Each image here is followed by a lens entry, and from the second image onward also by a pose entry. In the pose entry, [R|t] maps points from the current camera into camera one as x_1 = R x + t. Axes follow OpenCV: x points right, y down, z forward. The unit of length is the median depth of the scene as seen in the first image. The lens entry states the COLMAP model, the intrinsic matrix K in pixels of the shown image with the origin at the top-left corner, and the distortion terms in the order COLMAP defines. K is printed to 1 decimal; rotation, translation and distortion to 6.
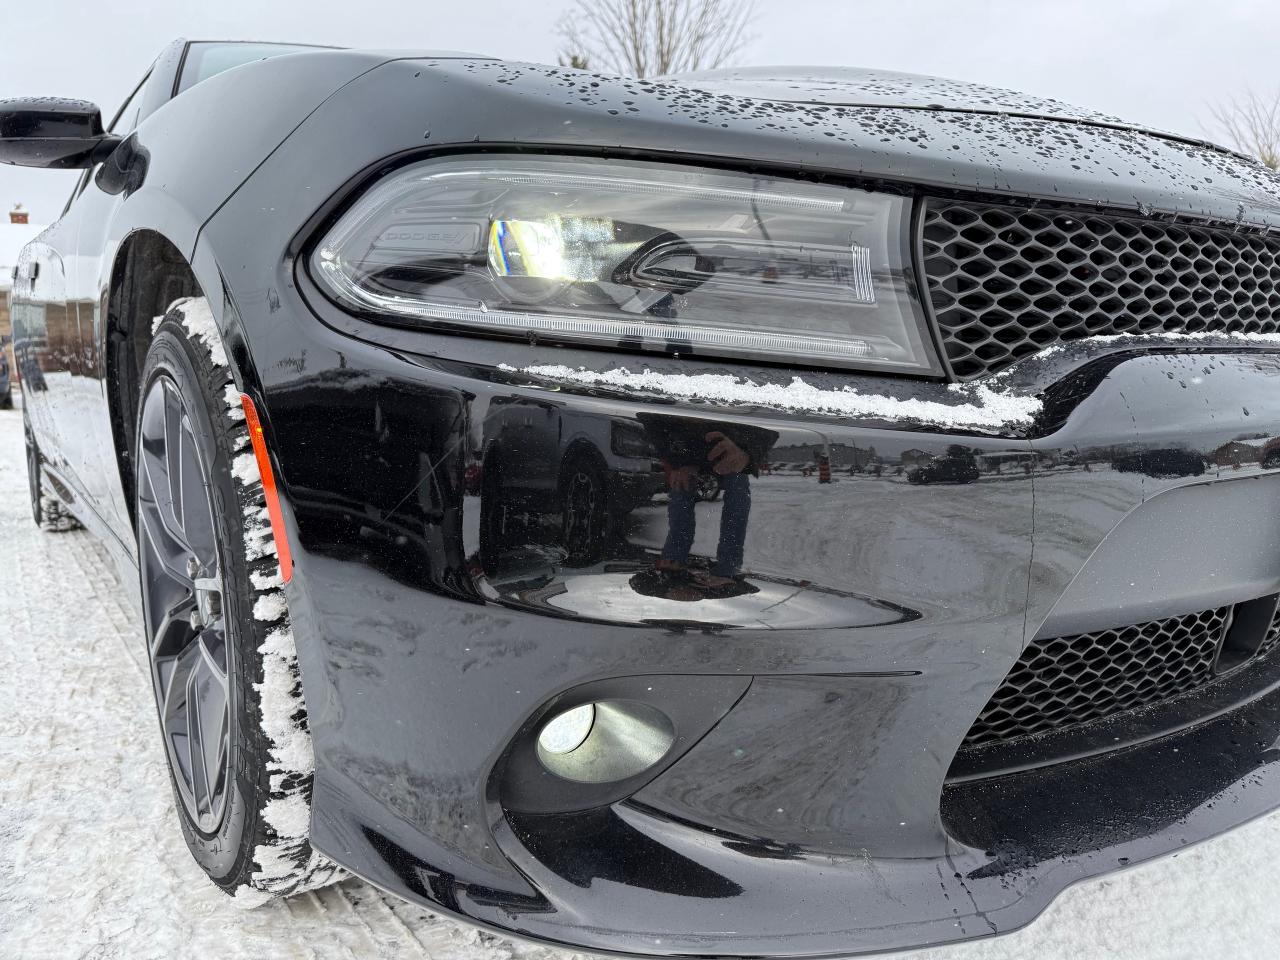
lens RADIAL K [[937.6, 0, 640.0], [0, 937.6, 480.0], [0, 0, 1]] dist [0.000455, -0.002832]
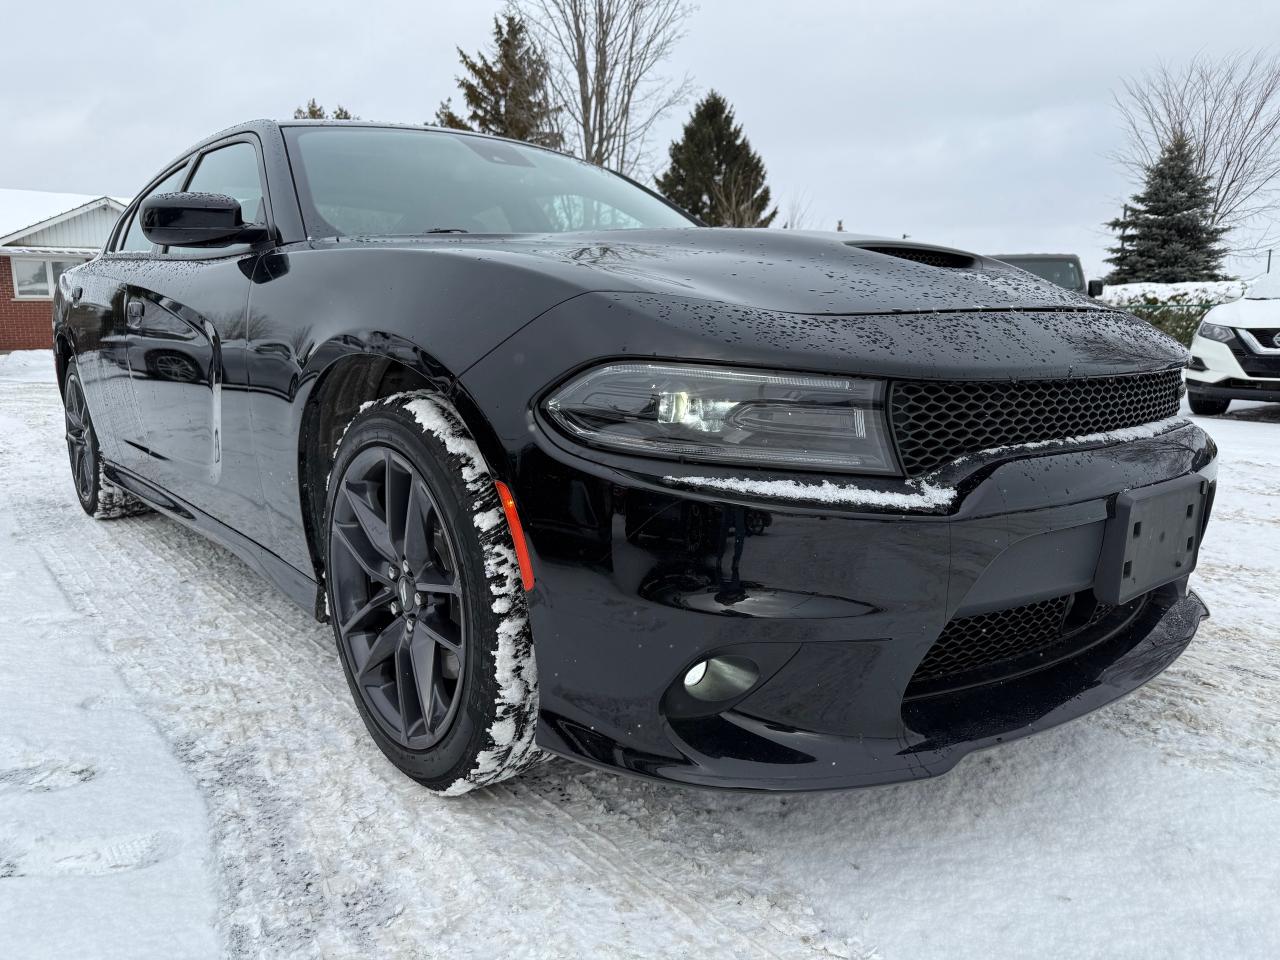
lens RADIAL K [[907.5, 0, 640.0], [0, 907.5, 480.0], [0, 0, 1]] dist [0.129056, -0.291599]
pose [[0.997862, -0.007319, 0.064950, -0.251617], [0.004753, 0.999205, 0.039570, -0.148600], [-0.065188, -0.039177, 0.997104, -0.620115]]
